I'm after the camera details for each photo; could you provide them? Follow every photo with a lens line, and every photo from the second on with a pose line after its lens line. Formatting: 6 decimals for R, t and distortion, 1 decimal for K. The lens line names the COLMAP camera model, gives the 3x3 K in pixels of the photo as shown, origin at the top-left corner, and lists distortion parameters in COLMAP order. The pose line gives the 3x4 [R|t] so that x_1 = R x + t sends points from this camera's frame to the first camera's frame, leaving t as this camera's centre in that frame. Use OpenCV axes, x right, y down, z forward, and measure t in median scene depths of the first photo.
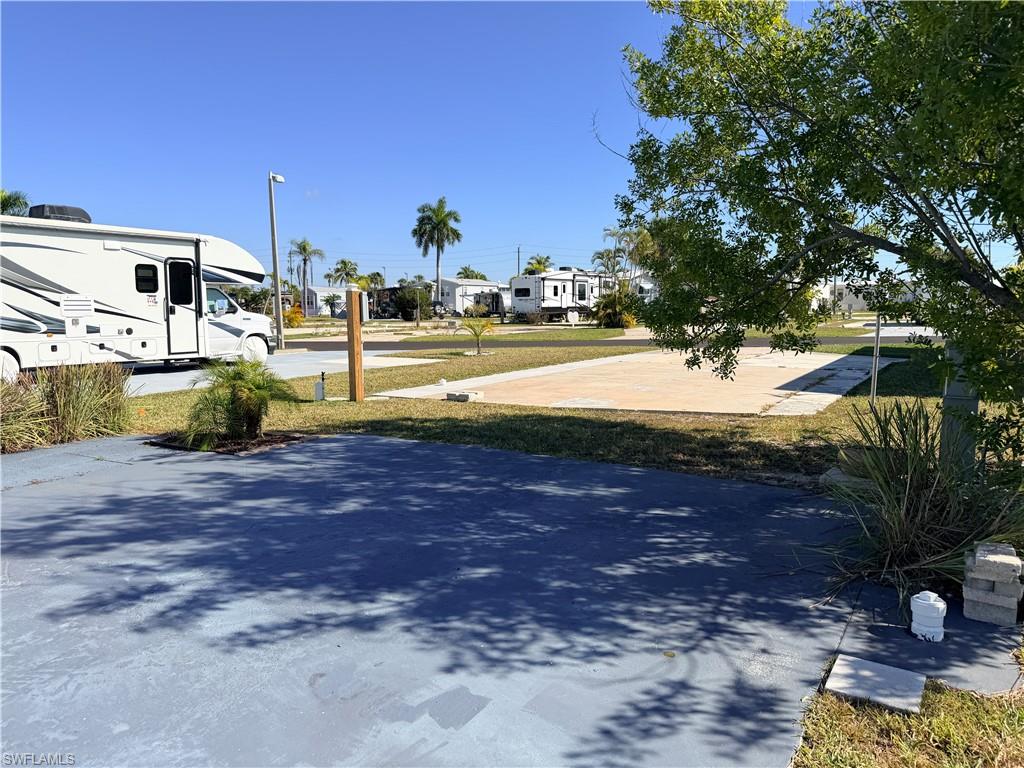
lens RADIAL K [[706.9, 0, 511.2], [0, 706.9, 384.9], [0, 0, 1]] dist [0.003881, 0.000913]
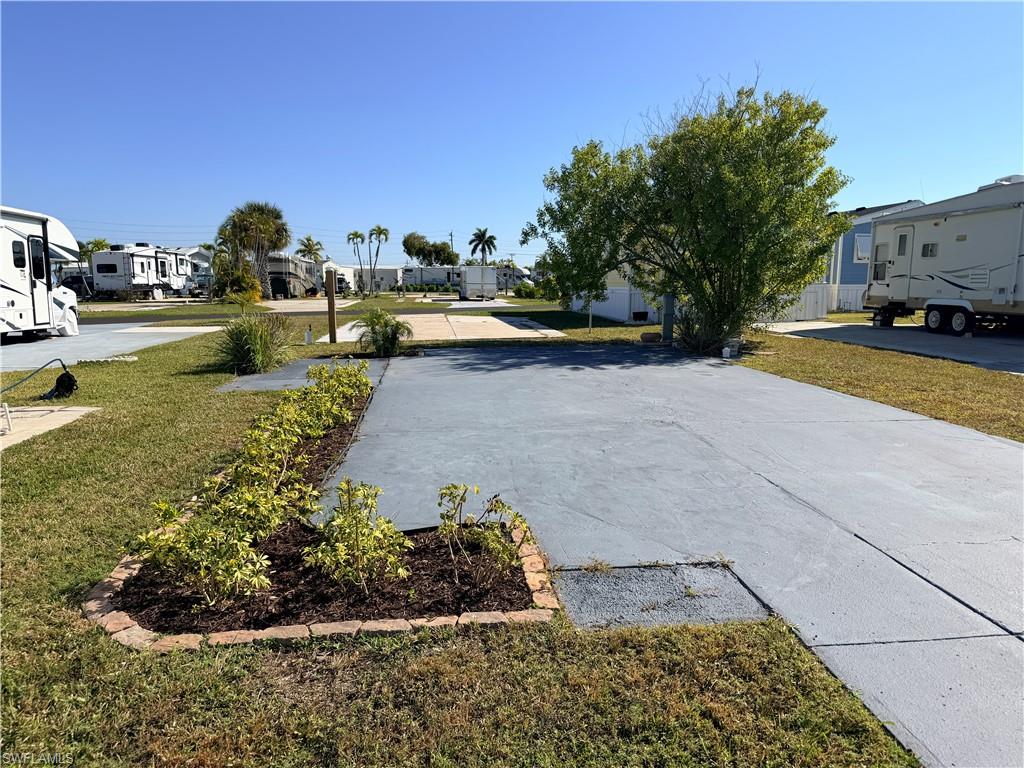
lens RADIAL K [[706.9, 0, 512.8], [0, 706.9, 384.3], [0, 0, 1]] dist [0.003881, 0.000913]
pose [[0.766578, -0.078091, 0.637385, -0.556261], [0.059961, 0.996946, 0.050029, 0.033325], [-0.639346, -0.000133, 0.768919, -0.272159]]
